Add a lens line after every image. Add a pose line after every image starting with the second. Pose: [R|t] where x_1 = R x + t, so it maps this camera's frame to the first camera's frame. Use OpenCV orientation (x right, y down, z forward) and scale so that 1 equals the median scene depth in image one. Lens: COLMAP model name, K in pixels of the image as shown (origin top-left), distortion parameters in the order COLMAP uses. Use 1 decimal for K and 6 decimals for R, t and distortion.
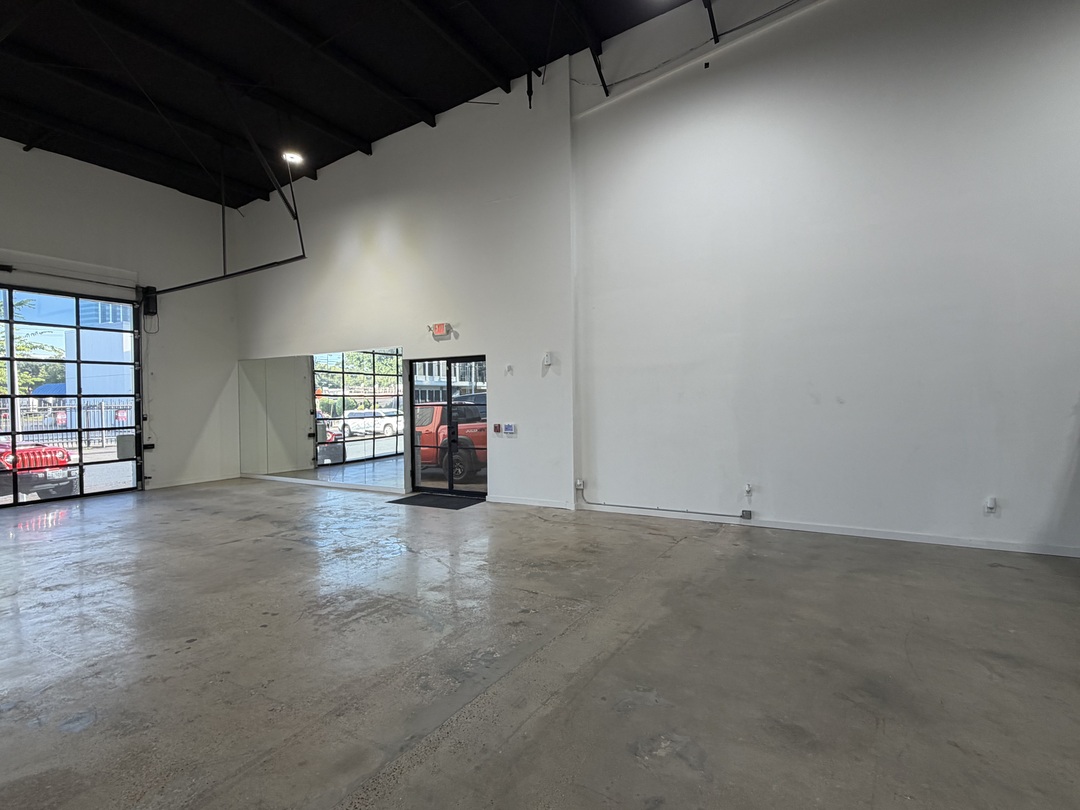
lens RADIAL K [[540.1, 0, 540.0], [0, 540.1, 405.0], [0, 0, 1]] dist [-0.002173, -0.000110]
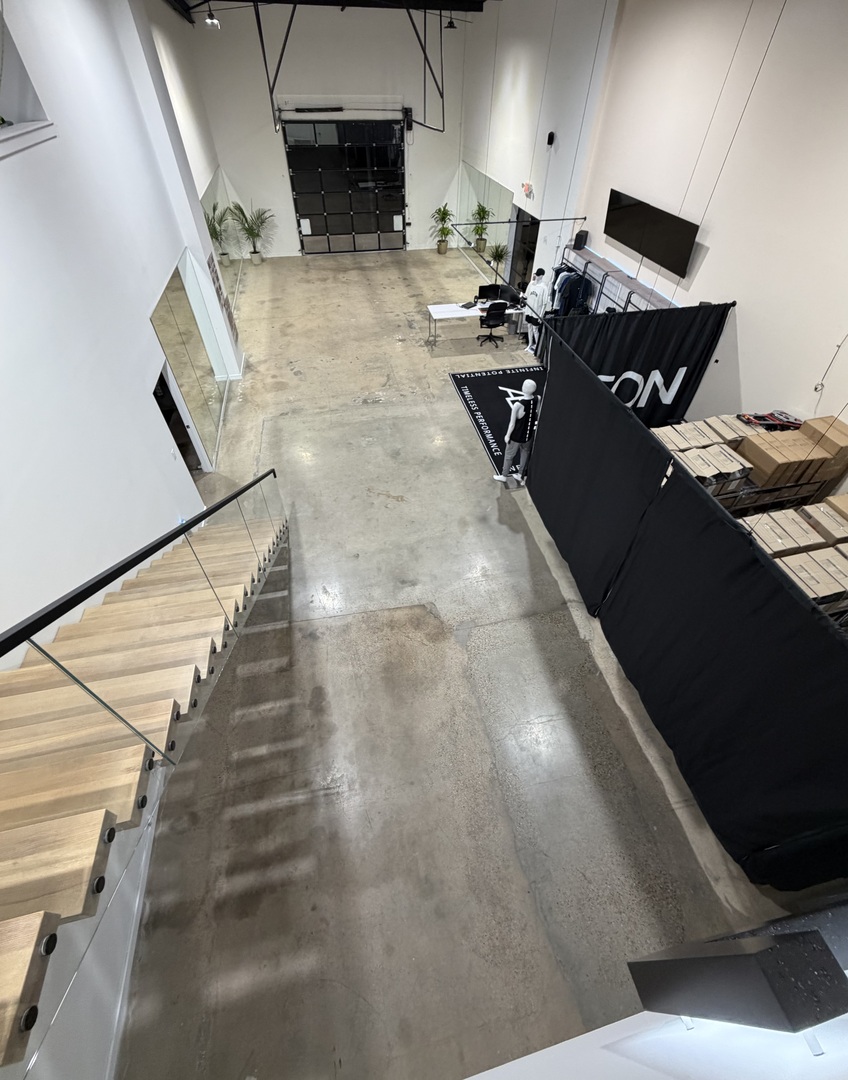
lens RADIAL K [[457.6, 0, 427.9], [0, 457.6, 497.1], [0, 0, 1]] dist [0.002040, 0.000314]
pose [[0.674541, 0.528941, -0.514991, 0.709973], [-0.032140, 0.717975, 0.695326, -0.402334], [0.737538, -0.452474, 0.501304, -0.158769]]
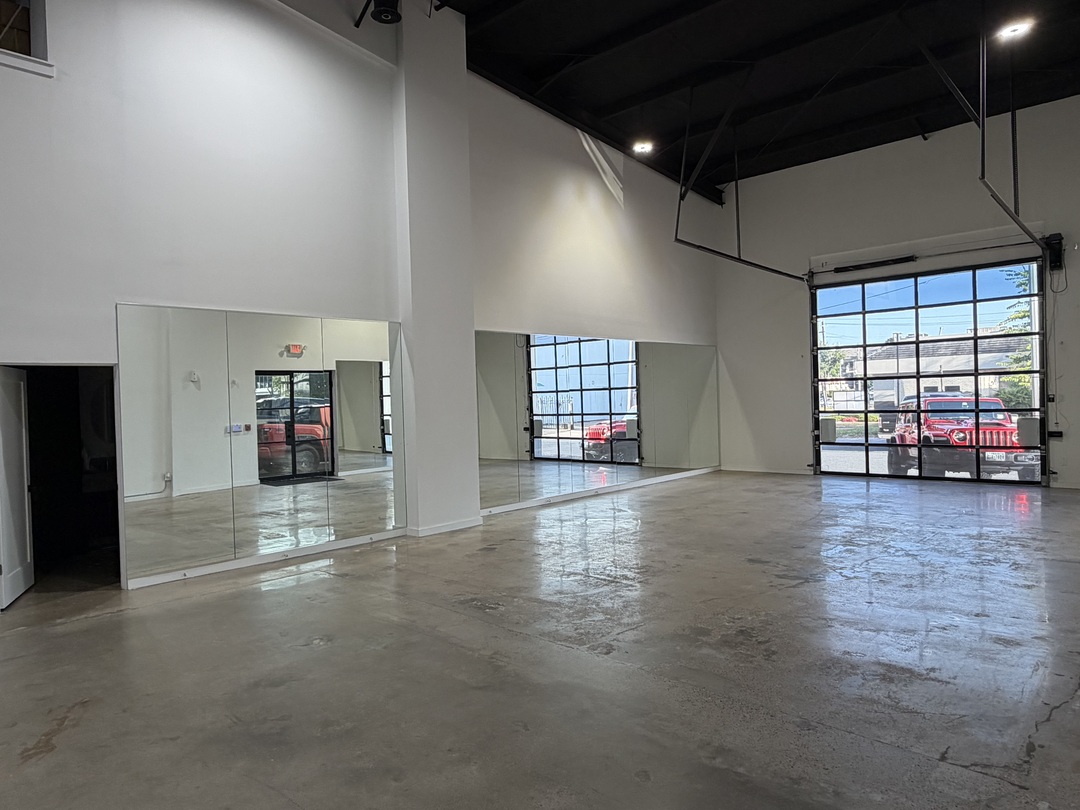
lens RADIAL K [[700.2, 0, 540.0], [0, 700.2, 405.0], [0, 0, 1]] dist [0.001348, -0.001211]
pose [[-0.221411, 0.029835, -0.974724, 0.556950], [0.022406, 0.999424, 0.025502, -0.012626], [0.974923, -0.016193, -0.221952, 0.581611]]
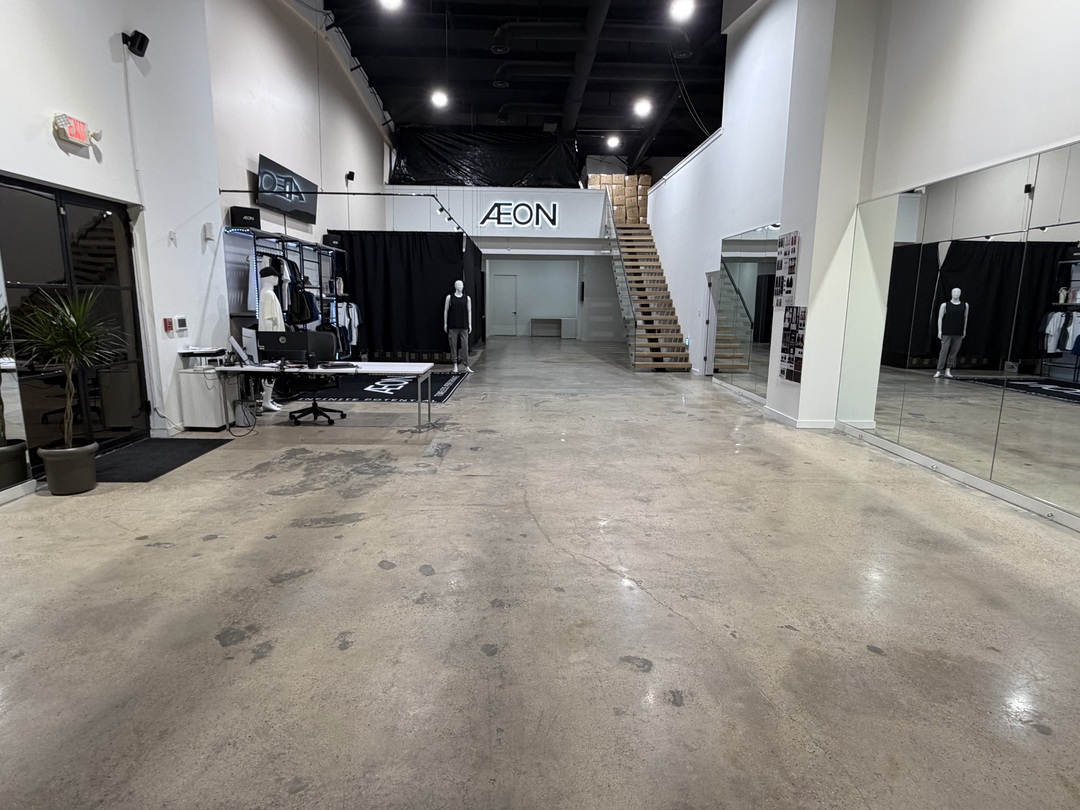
lens RADIAL K [[598.1, 0, 540.0], [0, 598.1, 405.0], [0, 0, 1]] dist [-0.001113, -0.000055]
pose [[-0.521016, -0.141566, 0.841725, -0.944099], [0.005154, 0.985610, 0.168956, 0.017508], [-0.853531, 0.092367, -0.512789, 0.983936]]
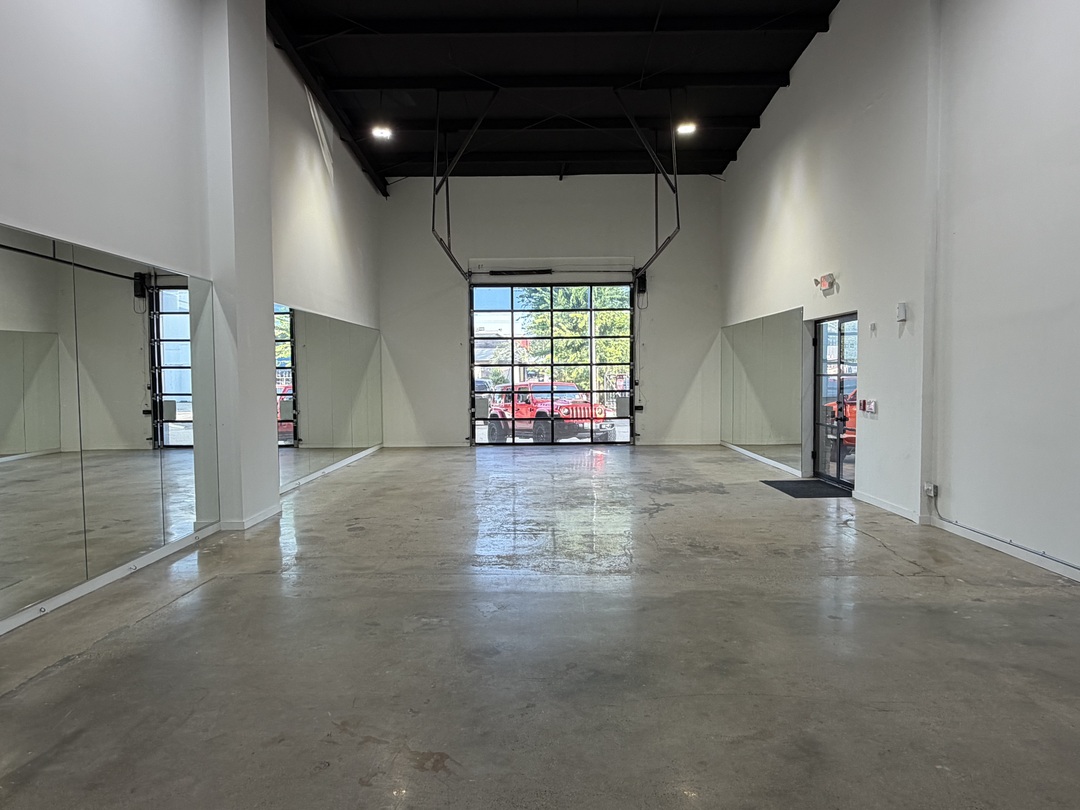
lens RADIAL K [[692.9, 0, 540.0], [0, 692.9, 405.0], [0, 0, 1]] dist [-0.000156, -0.002747]
pose [[0.491408, 0.048808, -0.869561, 0.551950], [-0.007141, 0.998621, 0.052017, -0.005840], [0.870900, -0.019352, 0.491079, 0.106926]]
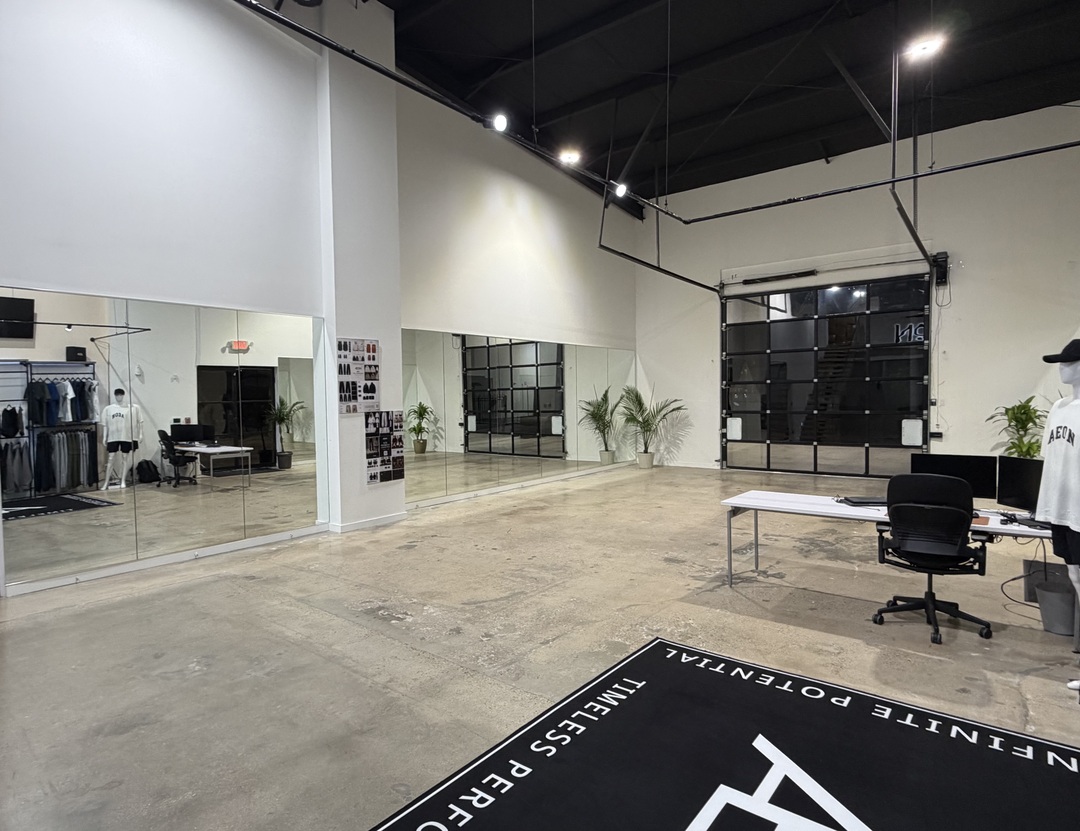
lens RADIAL K [[606.4, 0, 524.7], [0, 606.4, 417.0], [0, 0, 1]] dist [0.000724, -0.000350]
pose [[-0.152373, 0.051404, -0.986985, 0.439466], [0.007677, 0.998678, 0.050828, -0.010438], [0.988293, 0.000168, -0.152566, 0.580060]]
